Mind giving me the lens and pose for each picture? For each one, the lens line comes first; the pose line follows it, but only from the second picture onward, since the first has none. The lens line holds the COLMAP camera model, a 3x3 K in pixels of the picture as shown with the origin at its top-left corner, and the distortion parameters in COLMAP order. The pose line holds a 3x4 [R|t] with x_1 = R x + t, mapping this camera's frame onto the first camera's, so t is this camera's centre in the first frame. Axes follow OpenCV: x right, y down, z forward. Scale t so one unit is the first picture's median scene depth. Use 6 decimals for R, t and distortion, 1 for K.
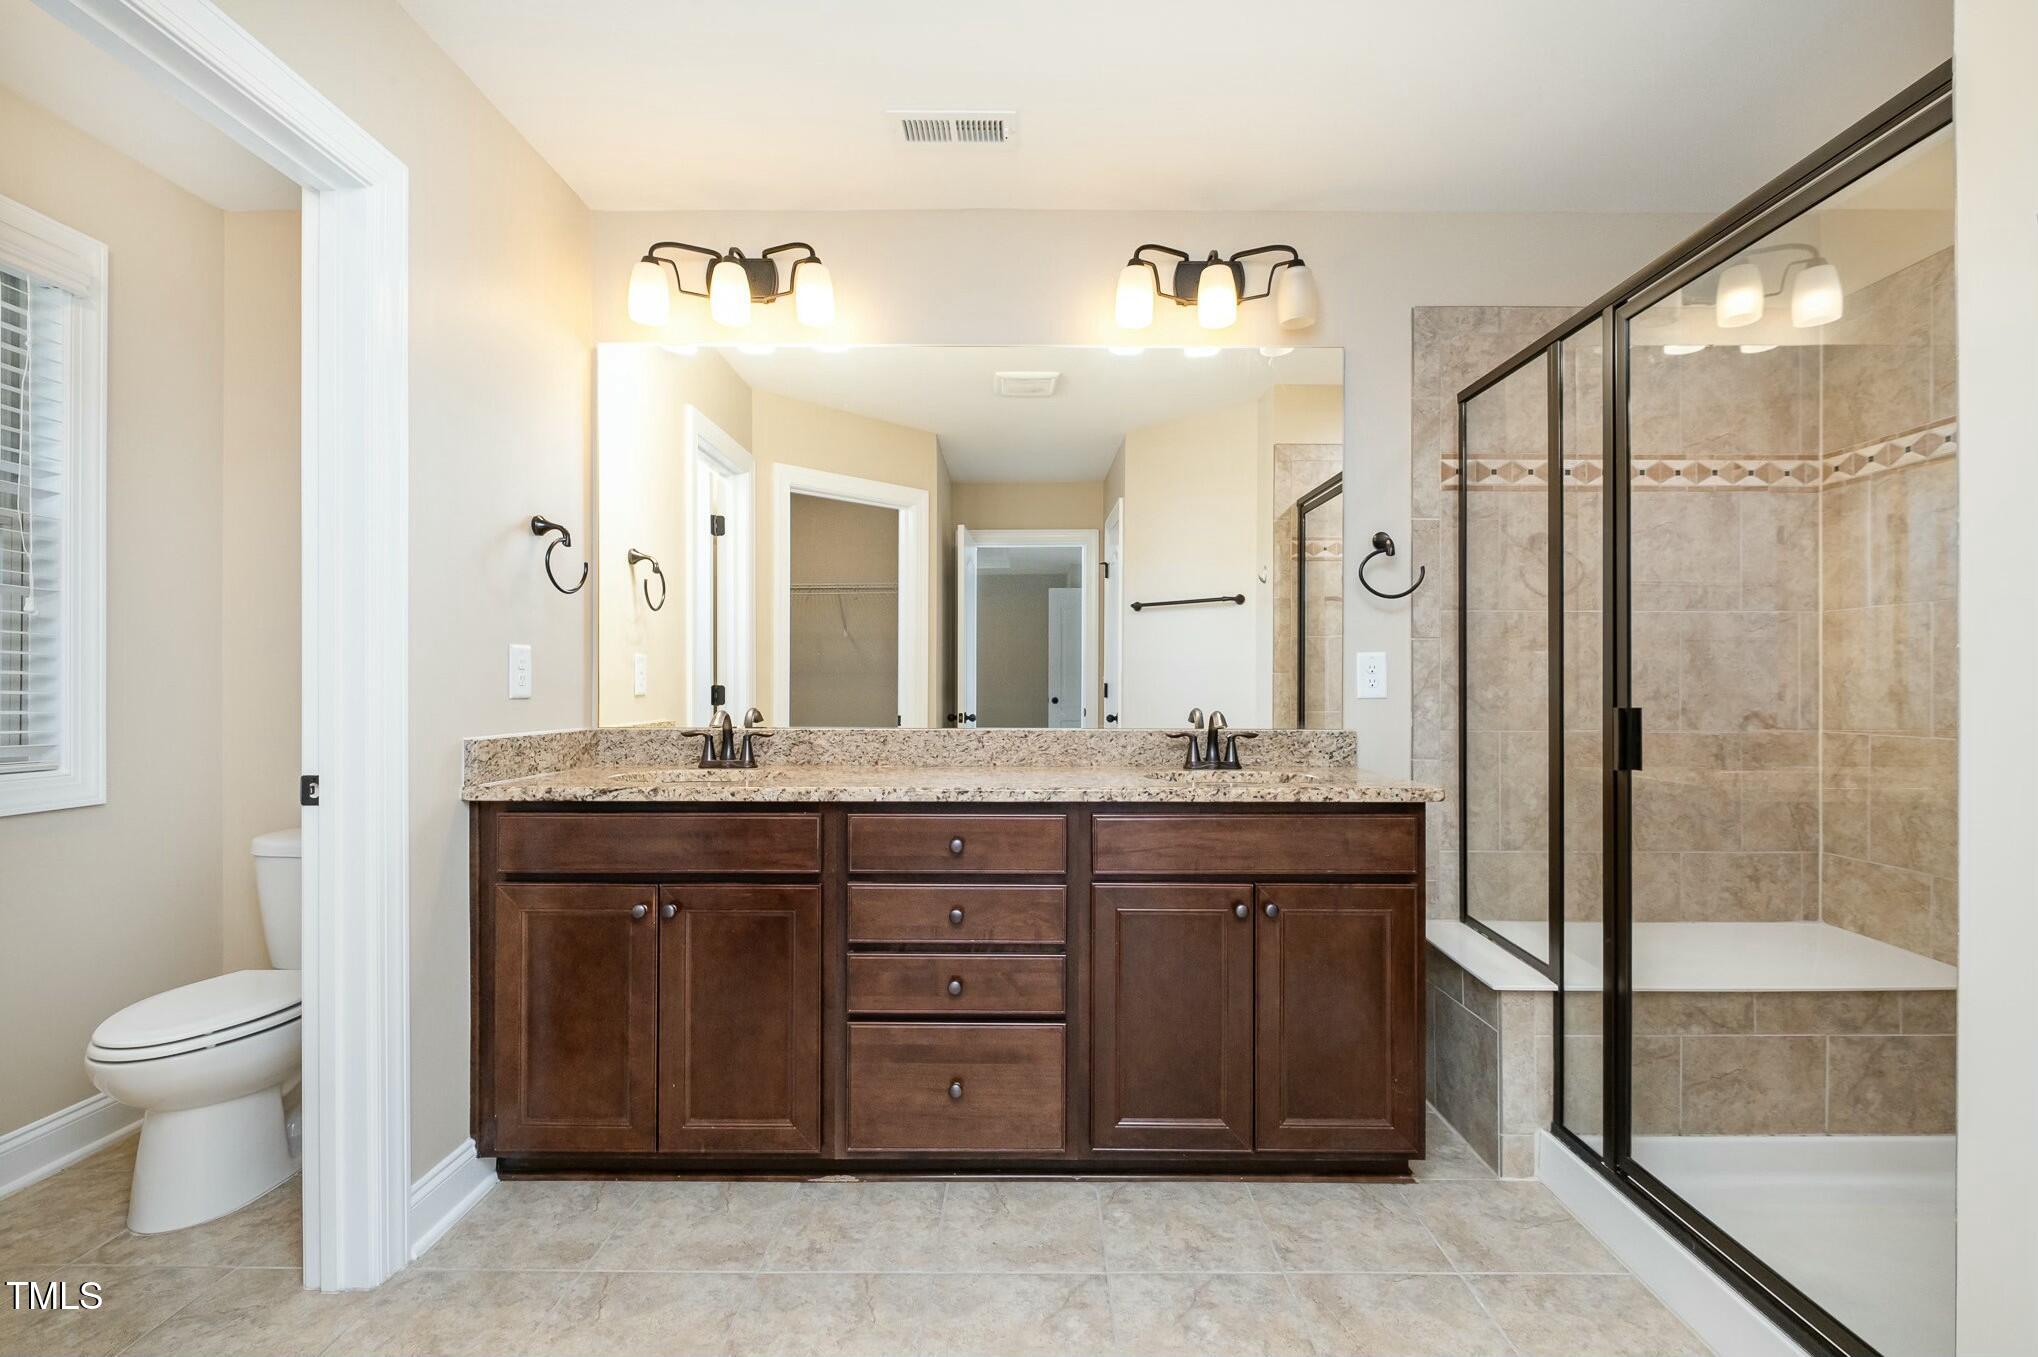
lens RADIAL K [[912.3, 0, 1006.6], [0, 912.3, 686.2], [0, 0, 1]] dist [-0.001185, -0.002456]
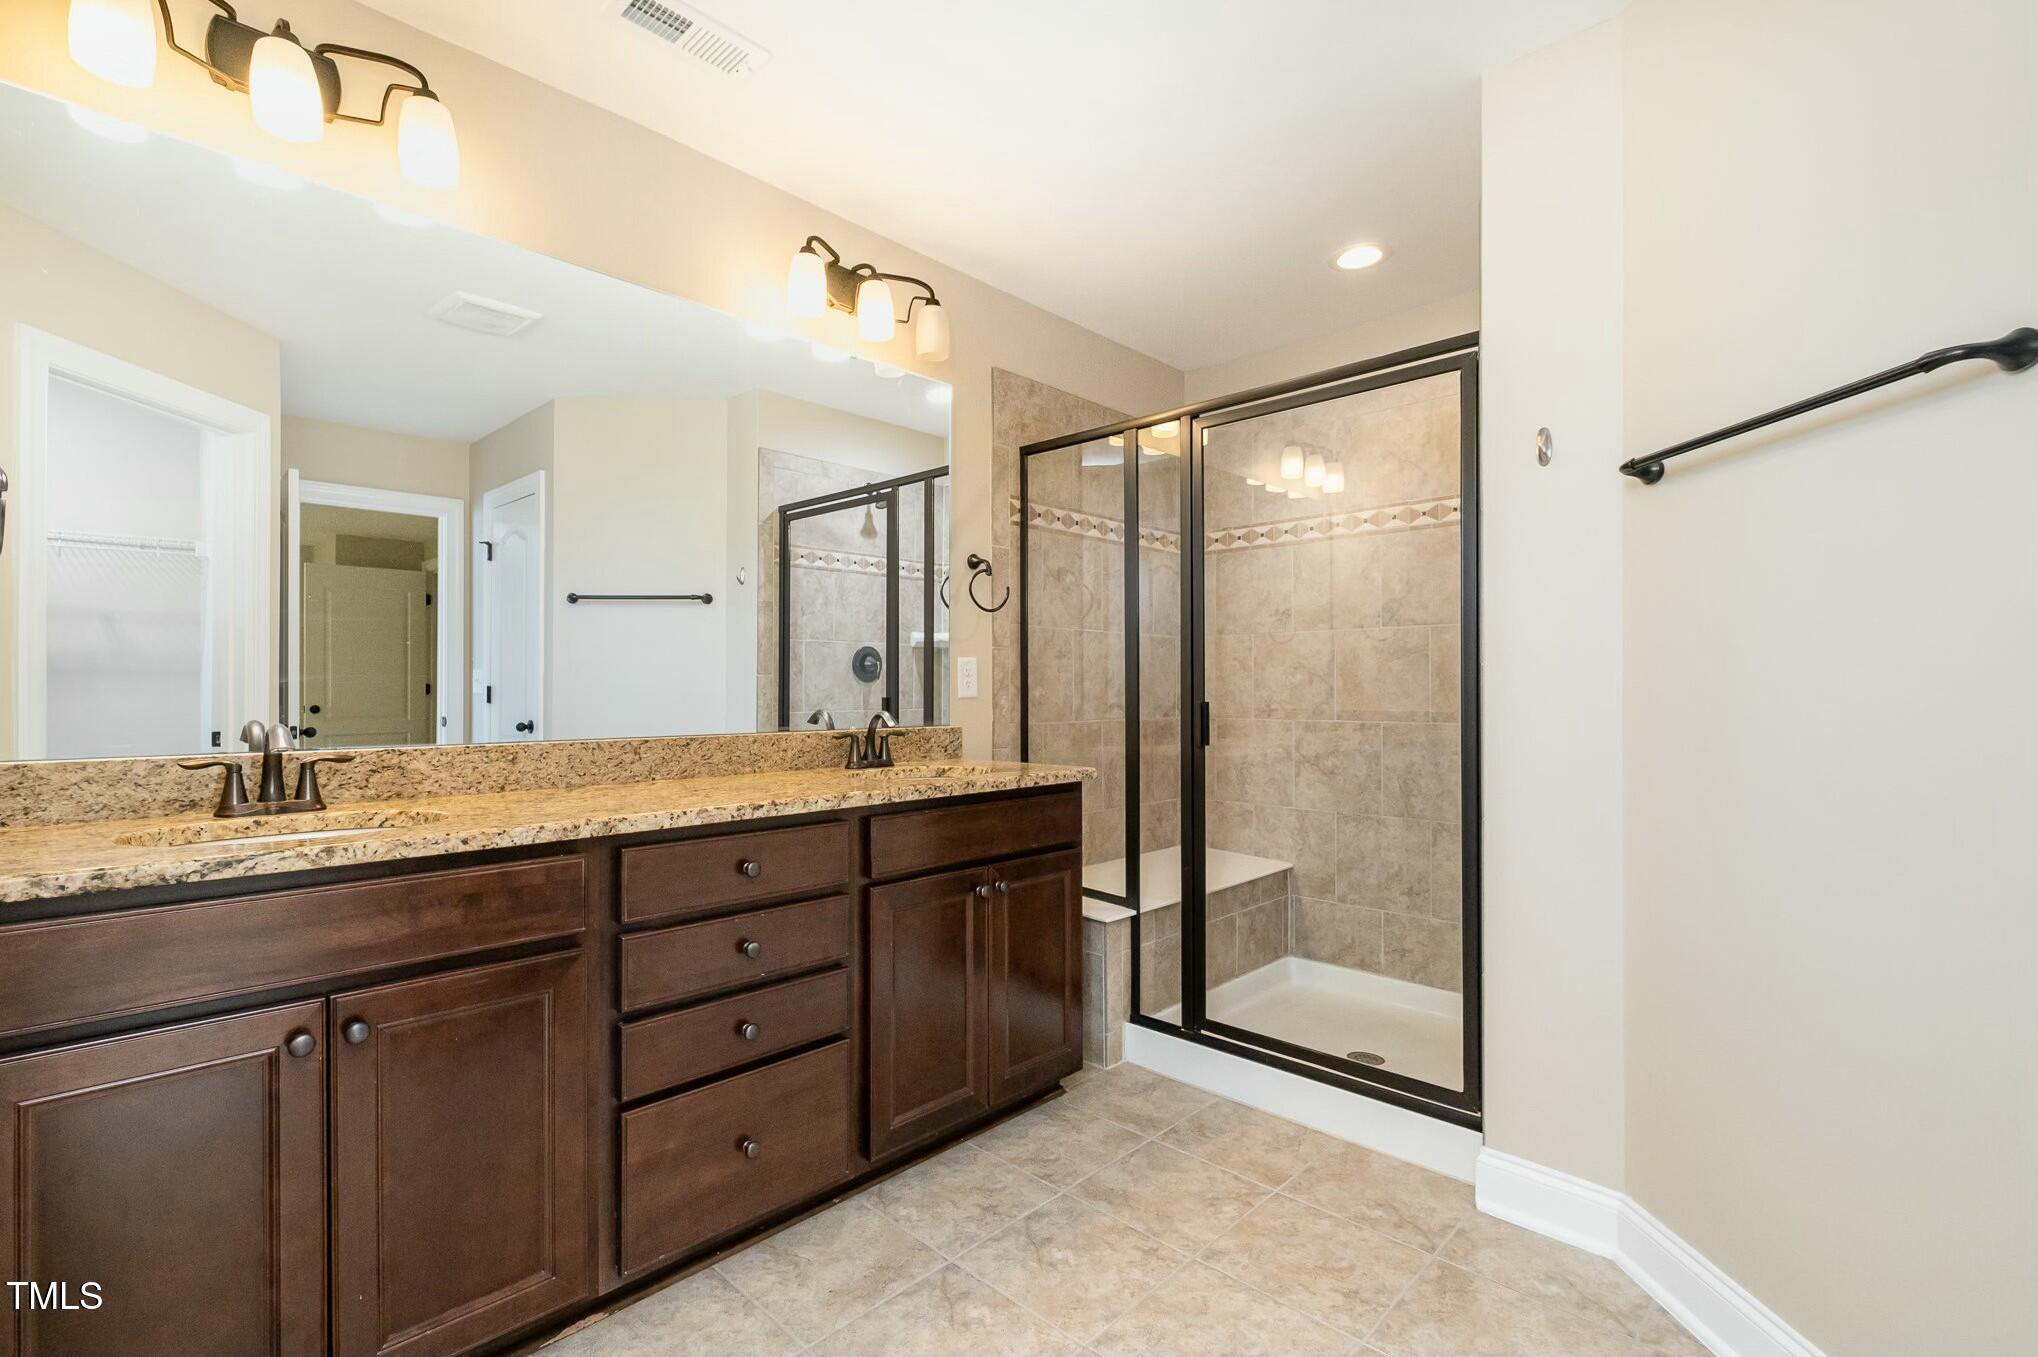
lens RADIAL K [[912.3, 0, 1018.5], [0, 912.3, 689.2], [0, 0, 1]] dist [-0.001185, -0.002456]
pose [[0.691800, -0.001651, 0.722087, -0.470971], [0.002167, 0.999998, 0.000211, 0.002657], [-0.722086, 0.001419, 0.691802, 0.195053]]
